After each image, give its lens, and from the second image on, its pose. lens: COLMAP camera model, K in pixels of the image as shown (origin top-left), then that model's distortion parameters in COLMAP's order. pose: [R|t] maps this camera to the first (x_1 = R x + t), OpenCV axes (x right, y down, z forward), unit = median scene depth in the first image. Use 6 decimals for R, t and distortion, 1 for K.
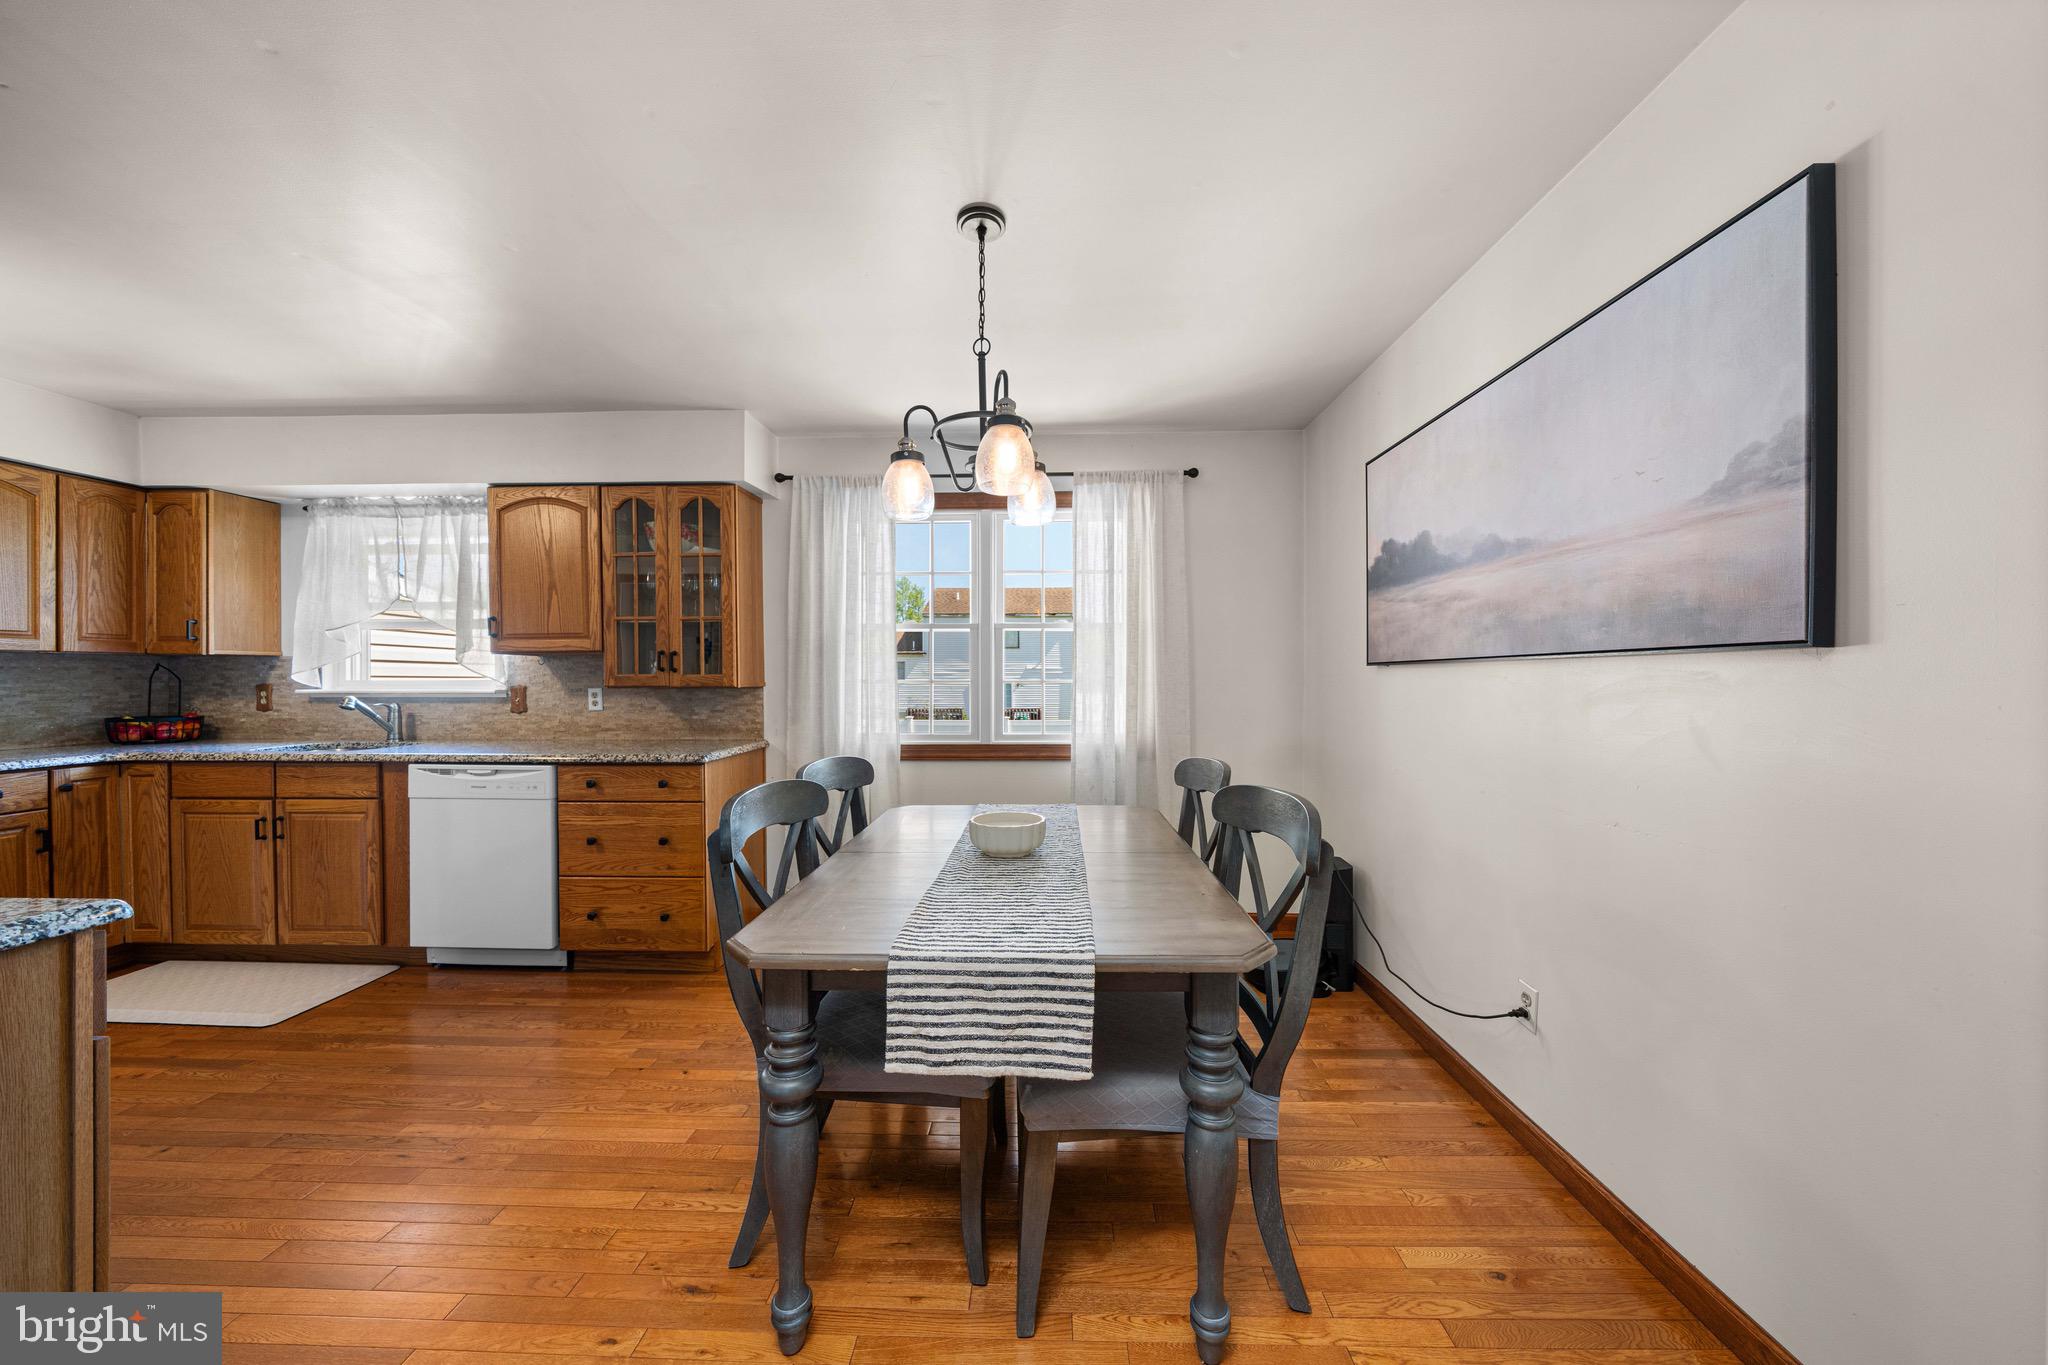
lens RADIAL K [[704.0, 0, 1033.1], [0, 704.0, 683.1], [0, 0, 1]] dist [-0.004770, 0.000436]
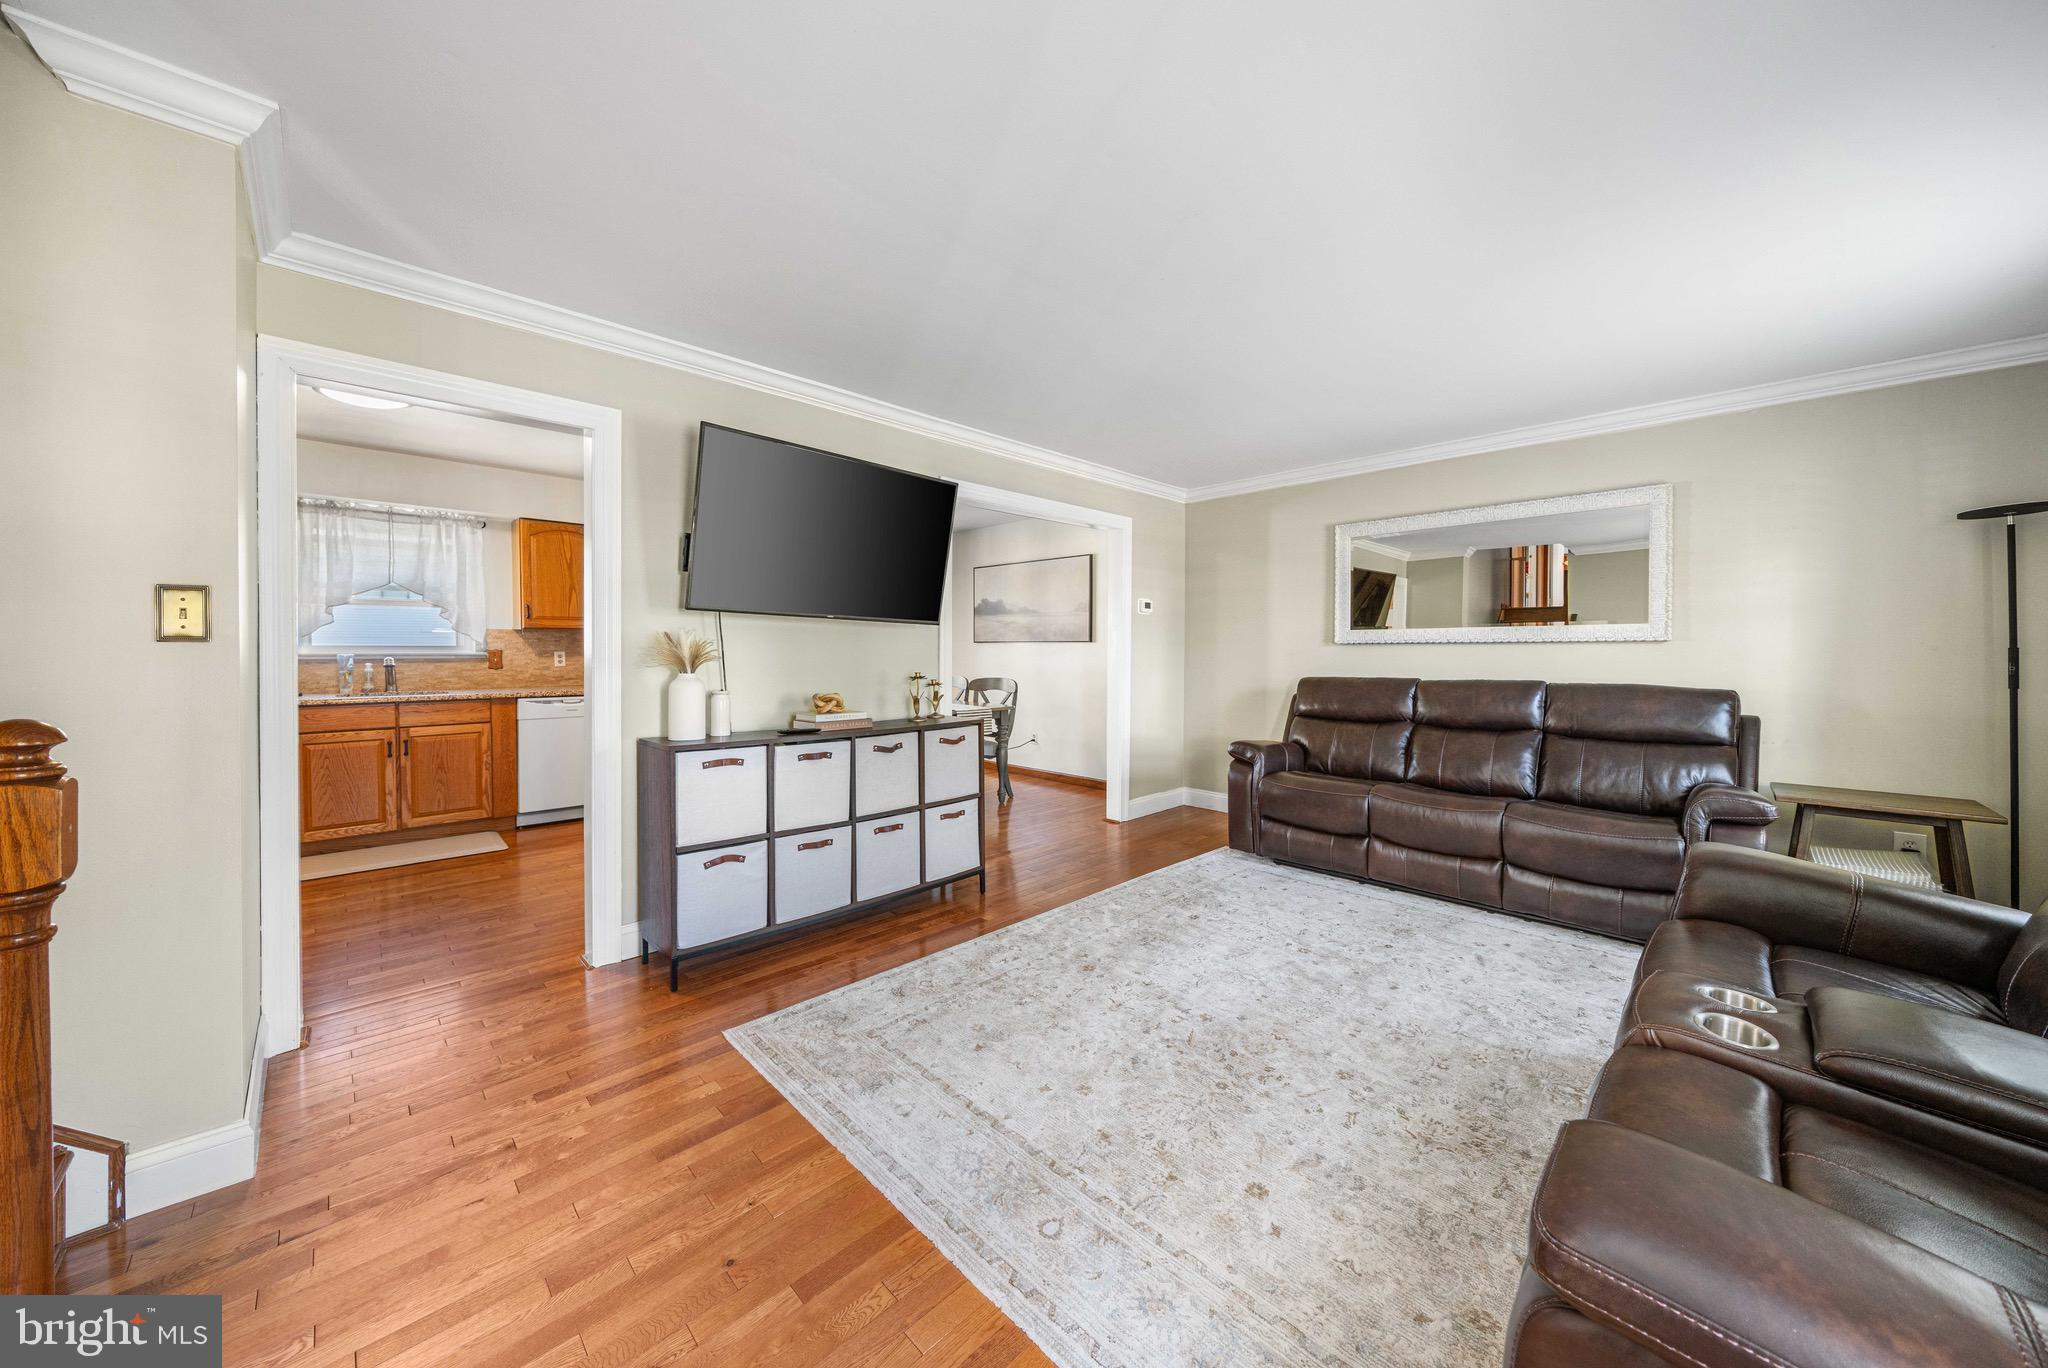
lens RADIAL K [[704.0, 0, 1013.3], [0, 704.0, 664.3], [0, 0, 1]] dist [-0.004770, 0.000436]
pose [[0.696514, -0.011896, 0.717445, -1.225800], [-0.001407, 0.999838, 0.017945, 0.006941], [-0.717542, -0.013508, 0.696384, -0.895601]]
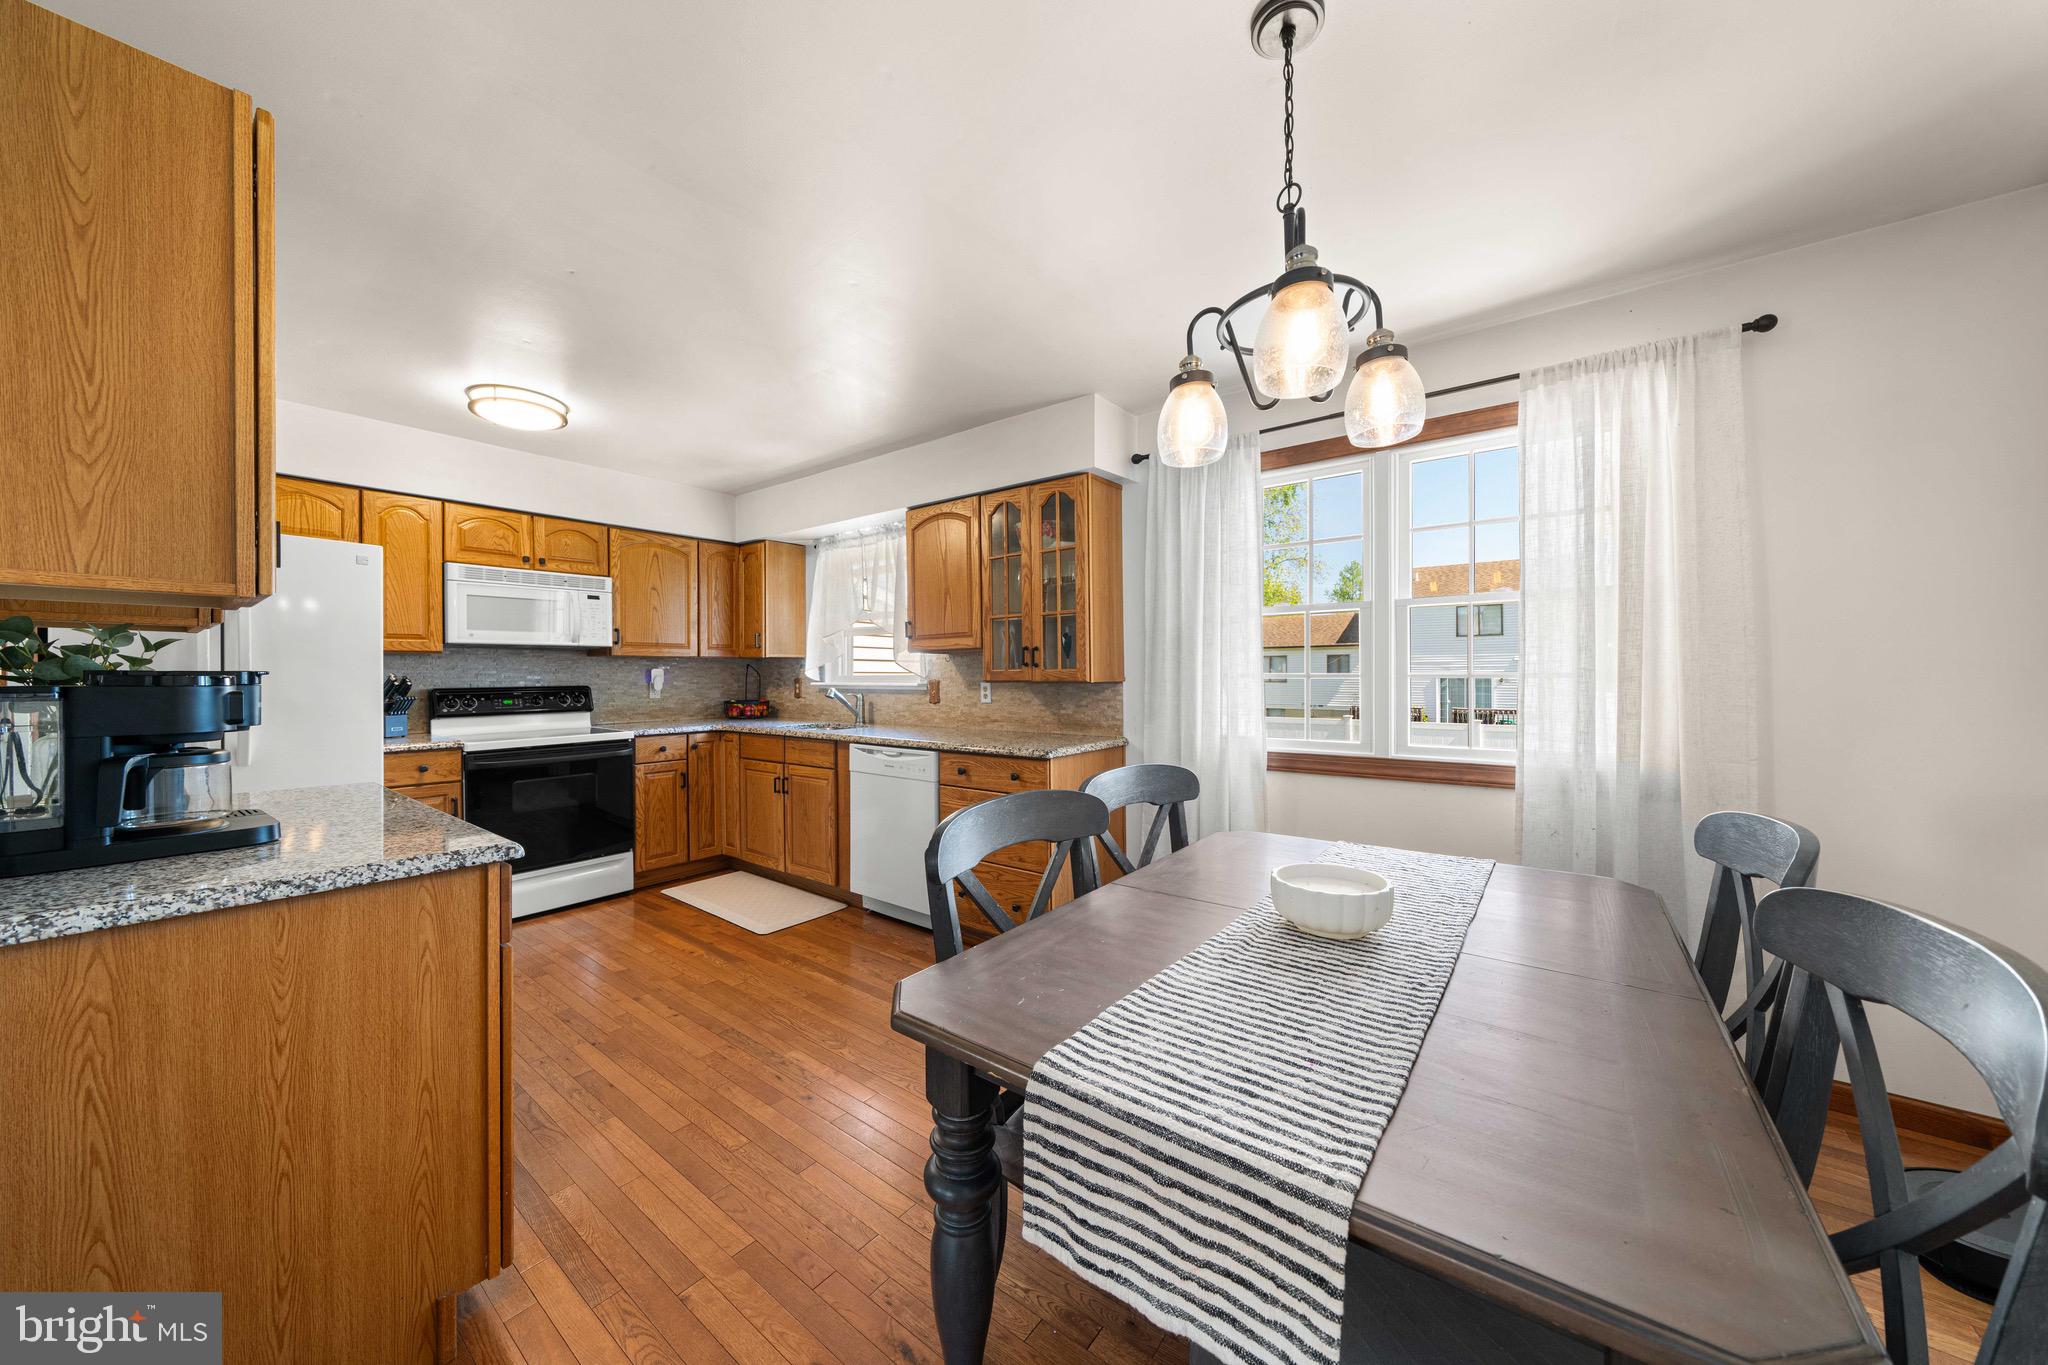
lens RADIAL K [[704.0, 0, 1019.5], [0, 704.0, 678.2], [0, 0, 1]] dist [-0.004770, 0.000436]
pose [[0.807793, 0.001119, -0.589465, 0.077262], [-0.001428, 0.999999, -0.000059, 0.000664], [0.589464, 0.000890, 0.807794, 0.174155]]
